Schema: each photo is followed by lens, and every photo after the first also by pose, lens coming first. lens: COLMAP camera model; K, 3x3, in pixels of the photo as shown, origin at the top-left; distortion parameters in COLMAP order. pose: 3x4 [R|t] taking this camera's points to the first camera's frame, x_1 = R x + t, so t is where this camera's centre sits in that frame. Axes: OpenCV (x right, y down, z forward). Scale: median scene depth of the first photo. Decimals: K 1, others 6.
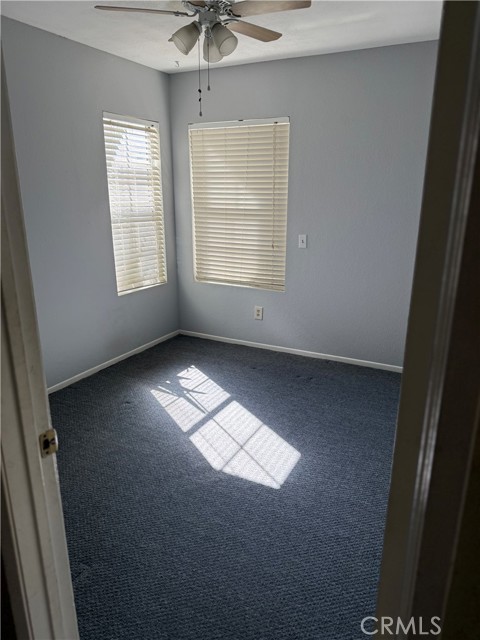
lens RADIAL K [[449.8, 0, 241.9], [0, 449.8, 328.9], [0, 0, 1]] dist [0.072281, -0.119459]
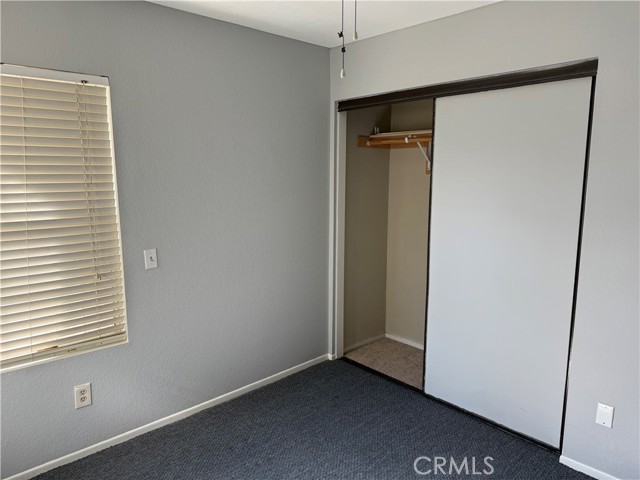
lens RADIAL K [[449.8, 0, 319.8], [0, 449.8, 249.9], [0, 0, 1]] dist [0.072281, -0.119459]
pose [[0.314074, -0.145242, 0.938223, -0.400491], [0.269218, 0.961289, 0.058691, -0.174064], [-0.910428, 0.234153, 0.341018, 0.517500]]
